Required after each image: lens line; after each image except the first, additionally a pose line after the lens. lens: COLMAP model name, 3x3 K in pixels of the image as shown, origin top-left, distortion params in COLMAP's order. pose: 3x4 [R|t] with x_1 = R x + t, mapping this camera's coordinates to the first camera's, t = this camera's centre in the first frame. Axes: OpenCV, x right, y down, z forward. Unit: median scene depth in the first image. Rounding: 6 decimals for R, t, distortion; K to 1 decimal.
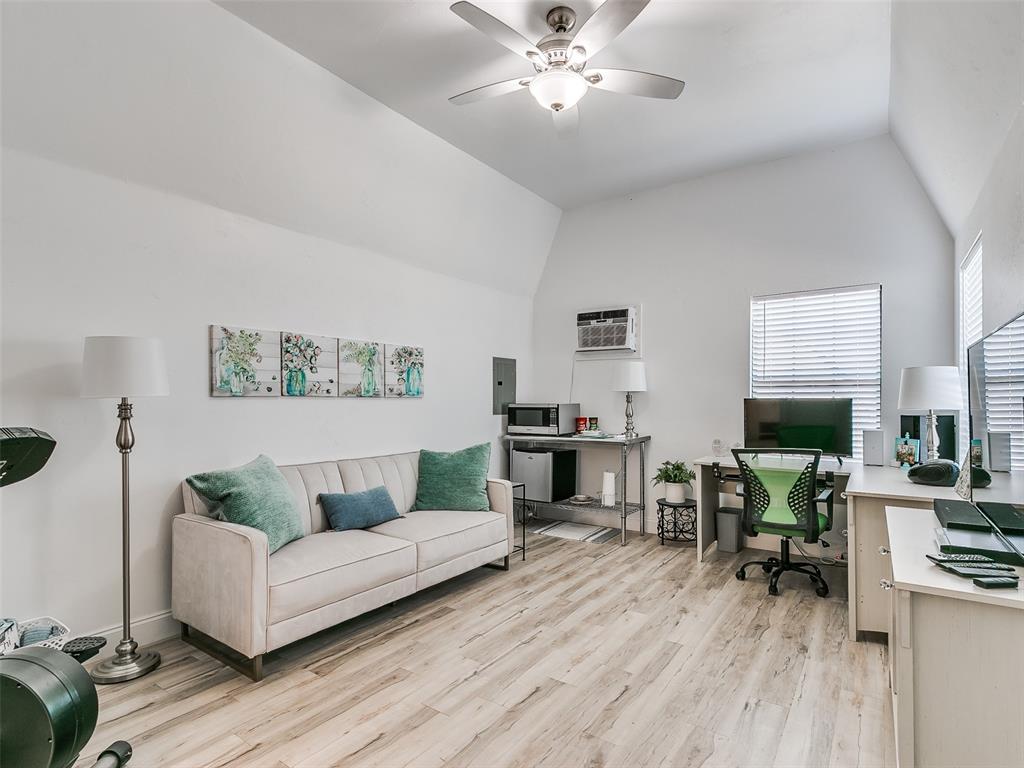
lens RADIAL K [[526.8, 0, 513.0], [0, 526.8, 395.6], [0, 0, 1]] dist [0.003126, 0.000088]
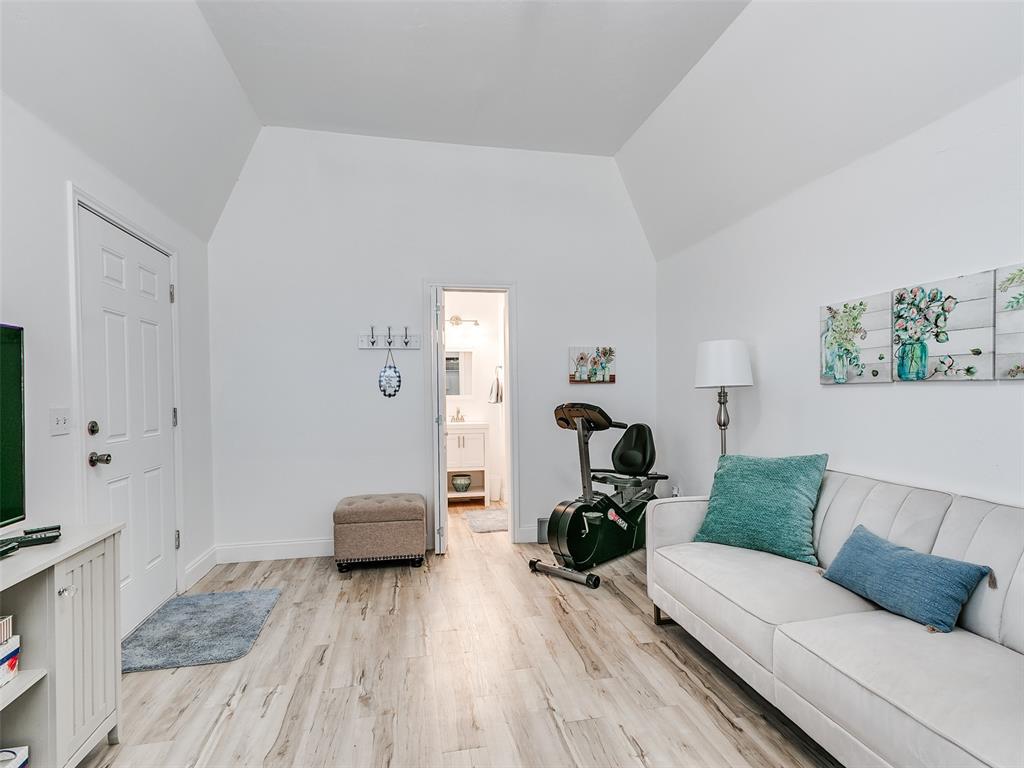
lens RADIAL K [[526.8, 0, 513.0], [0, 526.8, 395.6], [0, 0, 1]] dist [0.003126, 0.000088]
pose [[-0.686359, 0.010295, -0.727190, 0.422791], [0.014332, 0.999897, 0.000629, 0.011807], [0.727122, -0.009990, -0.686436, 1.110432]]
